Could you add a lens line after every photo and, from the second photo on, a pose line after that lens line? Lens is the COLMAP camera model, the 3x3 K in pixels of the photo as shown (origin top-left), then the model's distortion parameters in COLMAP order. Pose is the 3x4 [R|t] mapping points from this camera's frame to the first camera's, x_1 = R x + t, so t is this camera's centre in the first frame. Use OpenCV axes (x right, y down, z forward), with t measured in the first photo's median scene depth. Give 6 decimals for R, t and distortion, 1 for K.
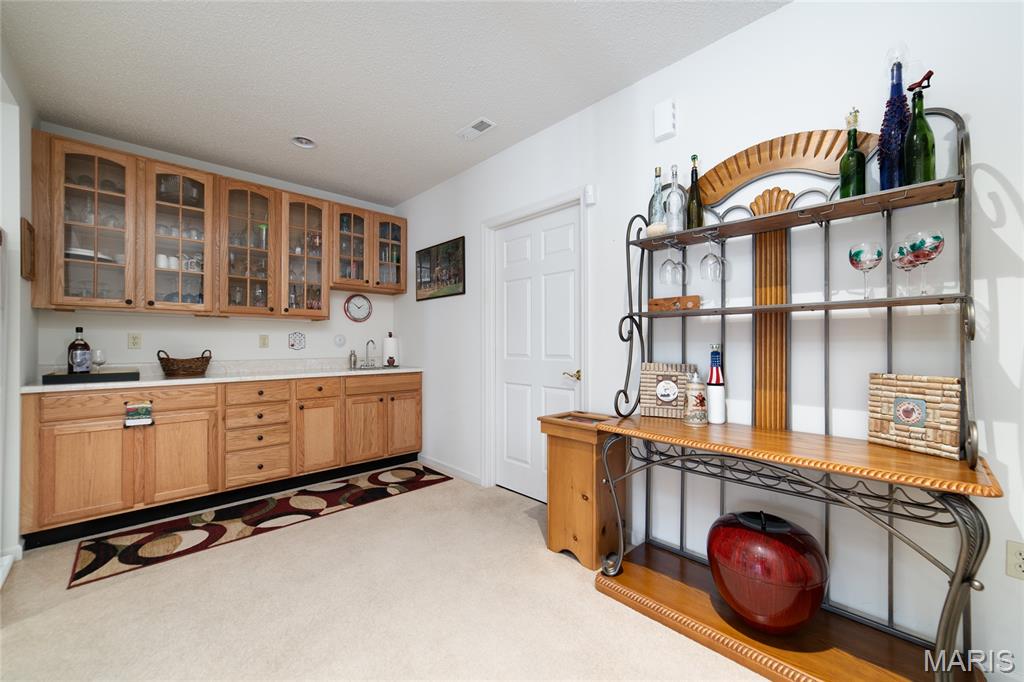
lens RADIAL K [[402.0, 0, 511.4], [0, 402.0, 344.0], [0, 0, 1]] dist [-0.010163, 0.000300]
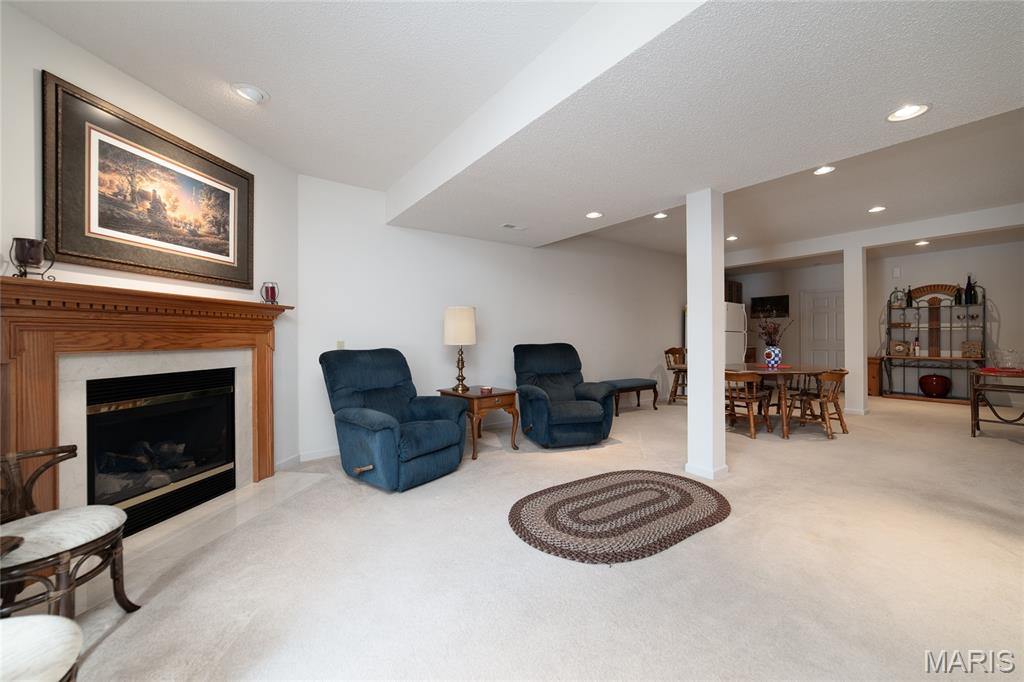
lens RADIAL K [[407.1, 0, 515.0], [0, 407.1, 335.8], [0, 0, 1]] dist [0.014091, 0.000122]
pose [[0.990001, -0.000766, -0.141055, -1.416756], [0.000829, 1.000000, 0.000389, -0.001953], [0.141055, -0.000502, 0.990002, -1.785725]]
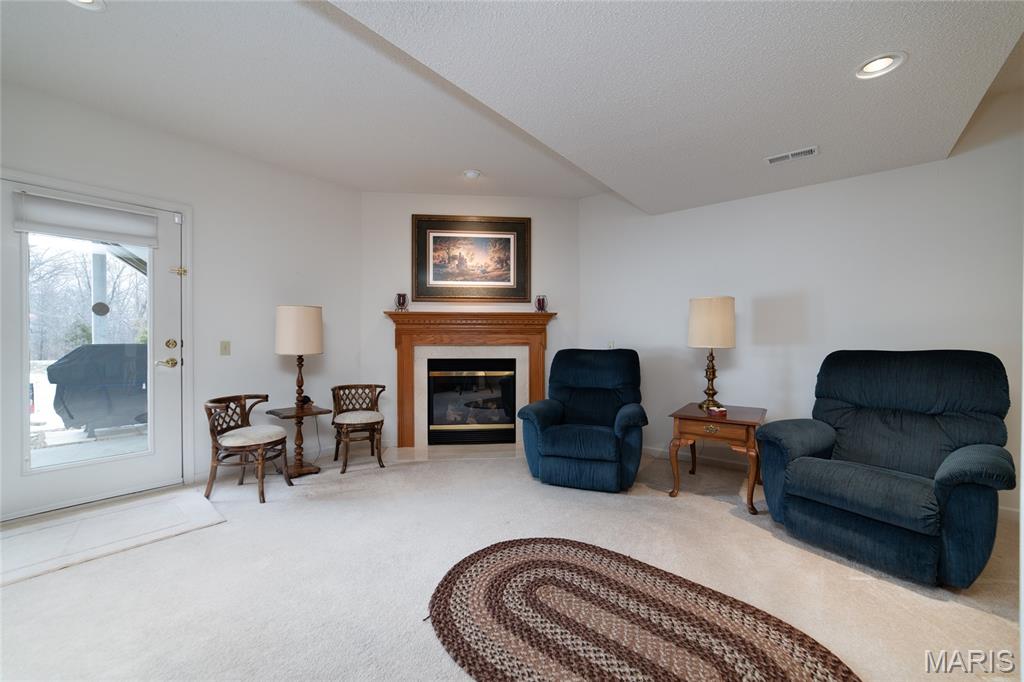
lens RADIAL K [[402.0, 0, 511.4], [0, 402.0, 344.0], [0, 0, 1]] dist [-0.010163, 0.000300]
pose [[0.110274, 0.012859, -0.993818, -0.898600], [0.002283, 0.999910, 0.013191, 0.005002], [0.993899, -0.003723, 0.110235, -1.131954]]
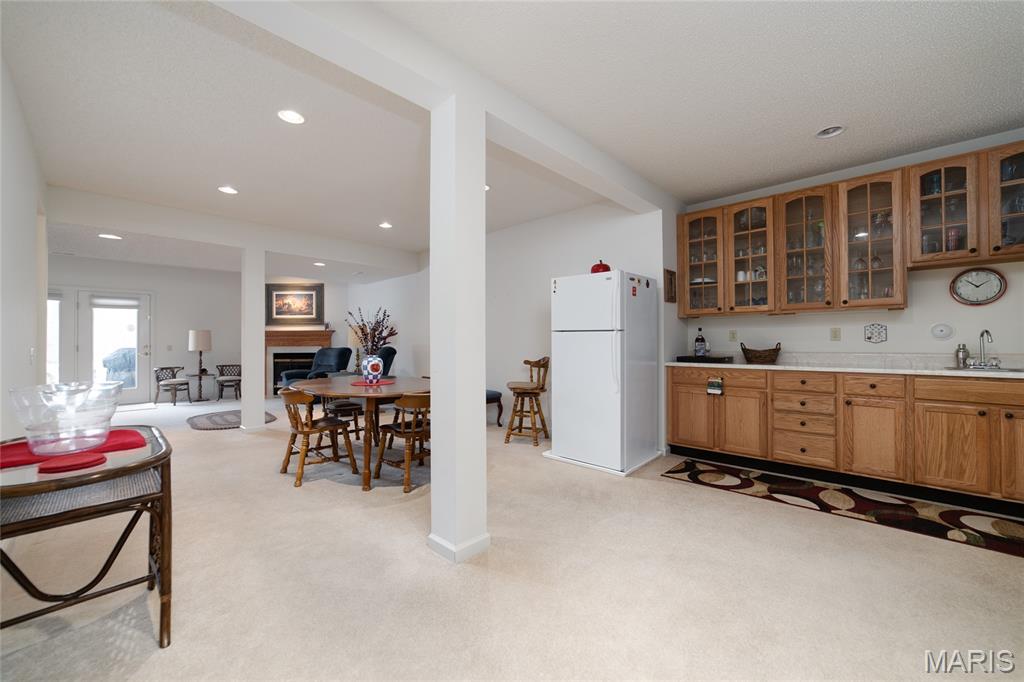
lens RADIAL K [[397.9, 0, 516.1], [0, 397.9, 336.8], [0, 0, 1]] dist [-0.013131, 0.000102]
pose [[0.043400, -0.008475, -0.999022, 0.428060], [0.010540, 0.999912, -0.008025, -0.000604], [0.999002, -0.010182, 0.043486, 0.184503]]
